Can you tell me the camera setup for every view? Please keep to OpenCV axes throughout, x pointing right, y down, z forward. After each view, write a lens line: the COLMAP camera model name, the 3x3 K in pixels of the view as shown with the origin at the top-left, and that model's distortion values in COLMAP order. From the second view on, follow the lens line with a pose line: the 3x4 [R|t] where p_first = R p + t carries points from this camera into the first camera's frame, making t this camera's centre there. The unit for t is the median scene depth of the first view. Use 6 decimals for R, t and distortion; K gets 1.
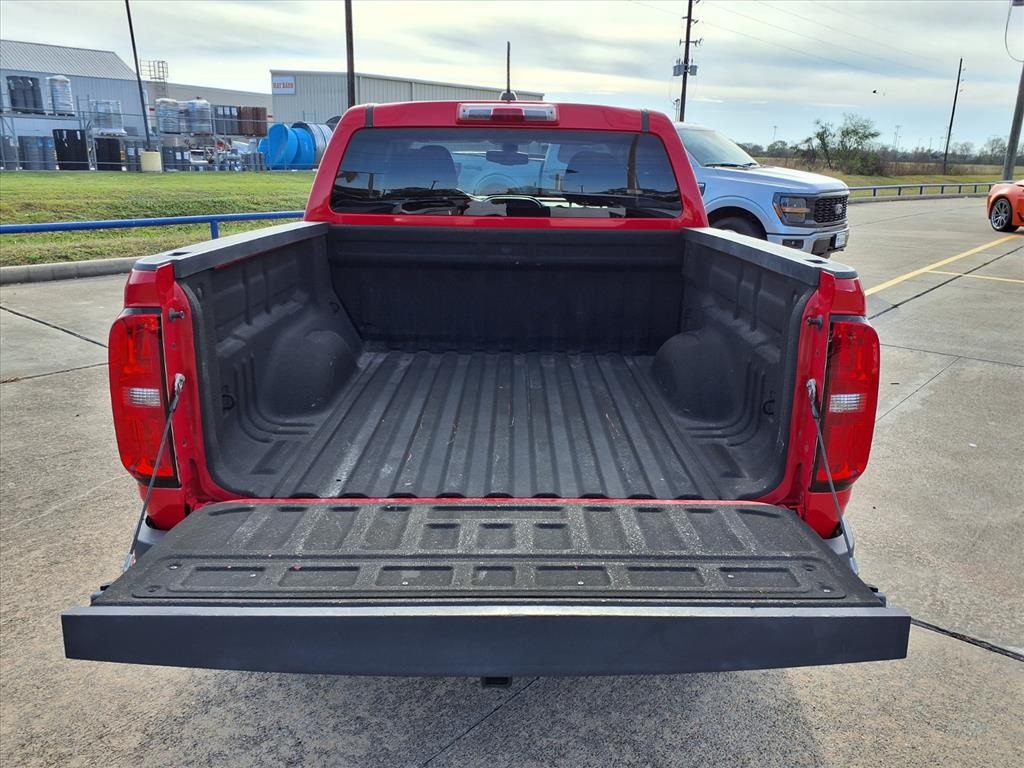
lens RADIAL K [[839.7, 0, 522.9], [0, 839.7, 386.9], [0, 0, 1]] dist [0.034244, -0.006873]
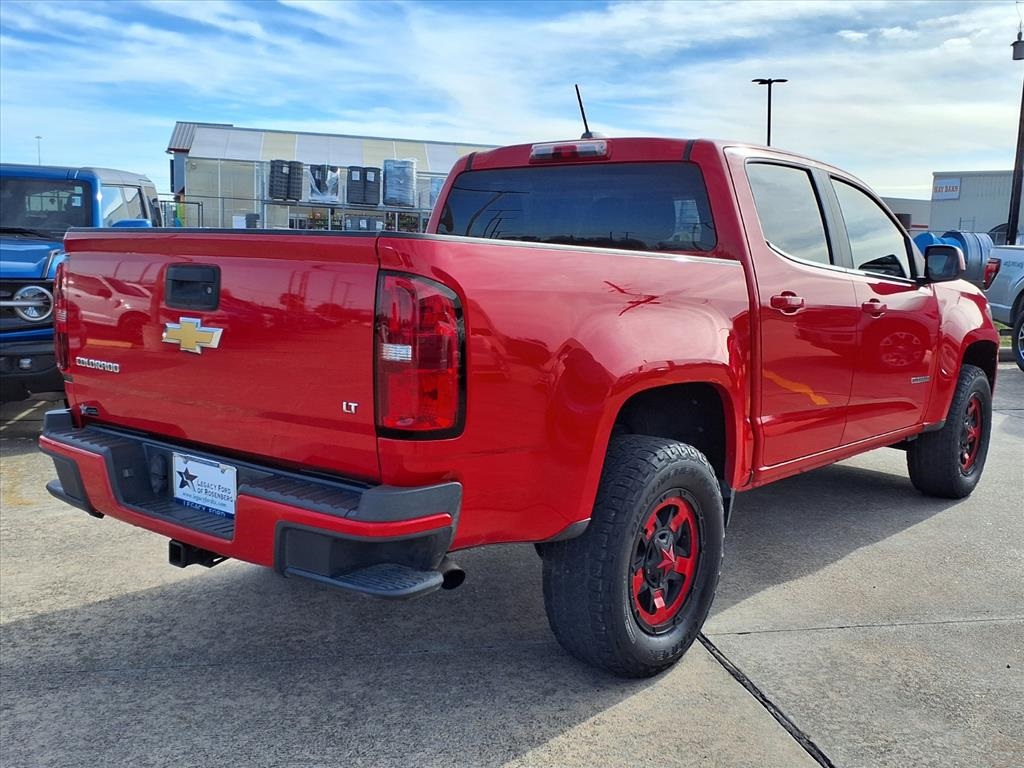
lens RADIAL K [[1031.8, 0, 528.9], [0, 1031.8, 382.8], [0, 0, 1]] dist [0.132917, -0.249579]
pose [[0.773009, 0.080734, -0.629237, 0.174066], [-0.185257, 0.977363, -0.102185, 0.020682], [0.606743, 0.195560, 0.770467, 0.011295]]
